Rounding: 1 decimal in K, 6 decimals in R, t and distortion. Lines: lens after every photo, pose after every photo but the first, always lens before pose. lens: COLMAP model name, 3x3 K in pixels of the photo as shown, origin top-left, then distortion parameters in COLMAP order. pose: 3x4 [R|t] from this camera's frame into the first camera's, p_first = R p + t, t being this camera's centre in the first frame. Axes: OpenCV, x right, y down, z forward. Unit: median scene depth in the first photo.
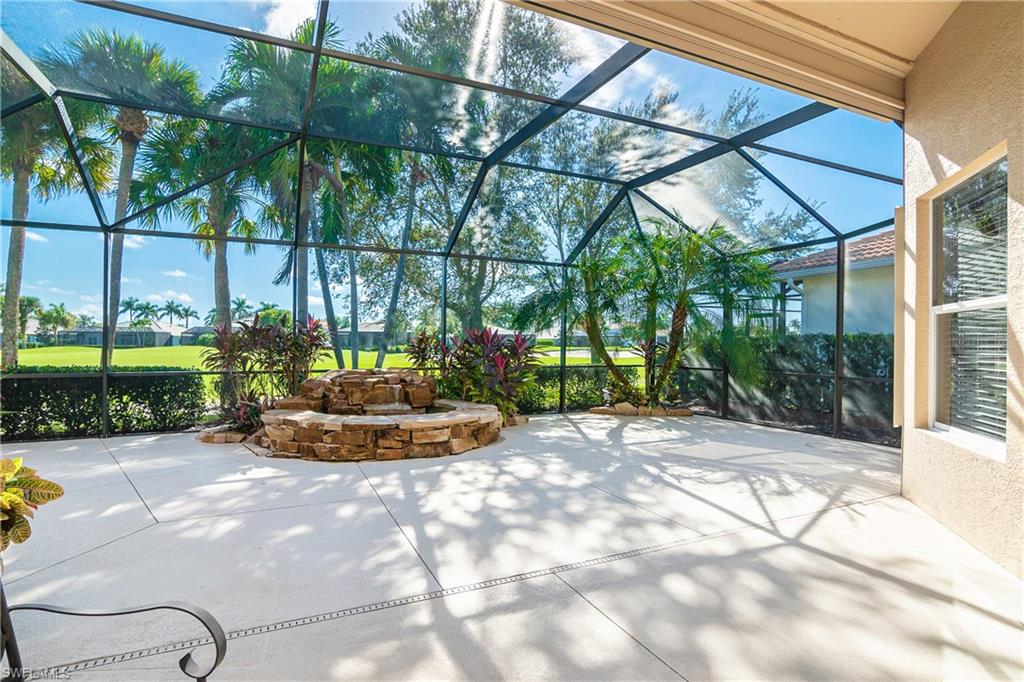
lens RADIAL K [[512.8, 0, 507.5], [0, 512.8, 344.1], [0, 0, 1]] dist [-0.026429, 0.006844]
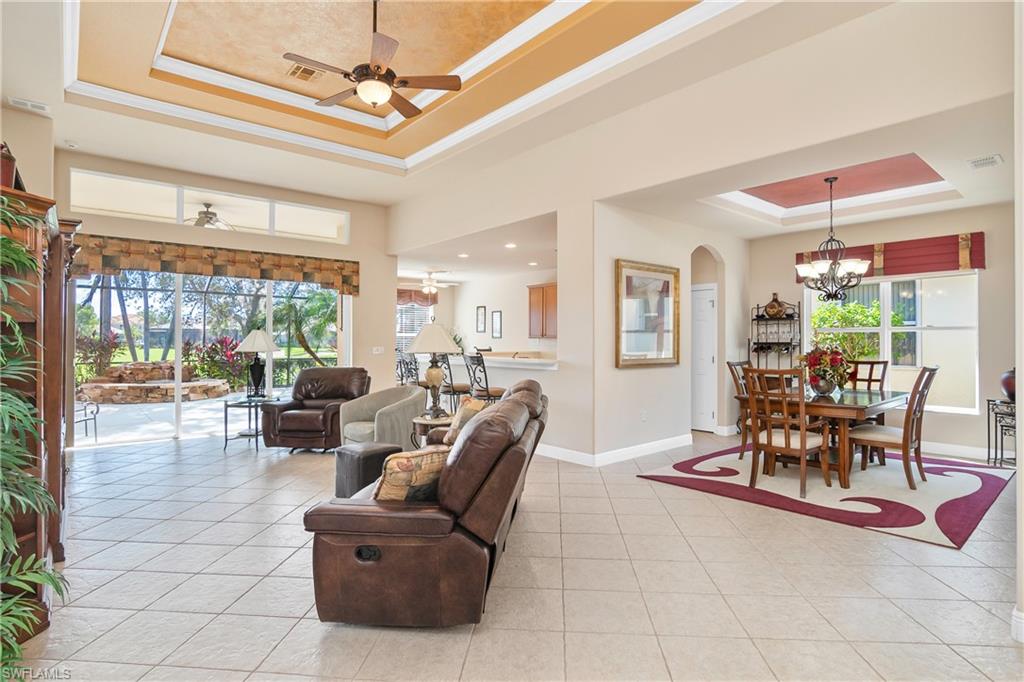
lens RADIAL K [[521.5, 0, 504.9], [0, 521.5, 338.6], [0, 0, 1]] dist [-0.018694, -0.000365]
pose [[0.962654, 0.000940, 0.270732, 0.462563], [0.000958, 0.999976, -0.006881, -0.015613], [-0.270732, 0.006883, 0.962630, -1.138398]]
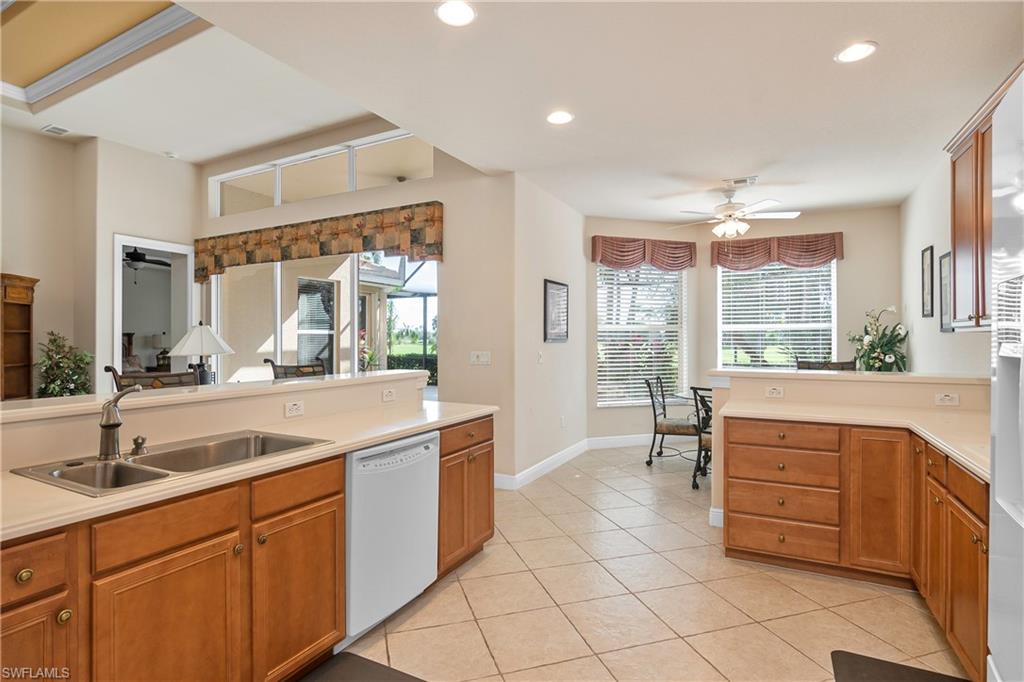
lens RADIAL K [[512.8, 0, 509.6], [0, 512.8, 342.2], [0, 0, 1]] dist [-0.026429, 0.006844]
pose [[0.609582, 0.003062, -0.792717, 1.046432], [0.000942, 0.999989, 0.004587, -0.018369], [0.792723, -0.003543, 0.609572, -0.241348]]
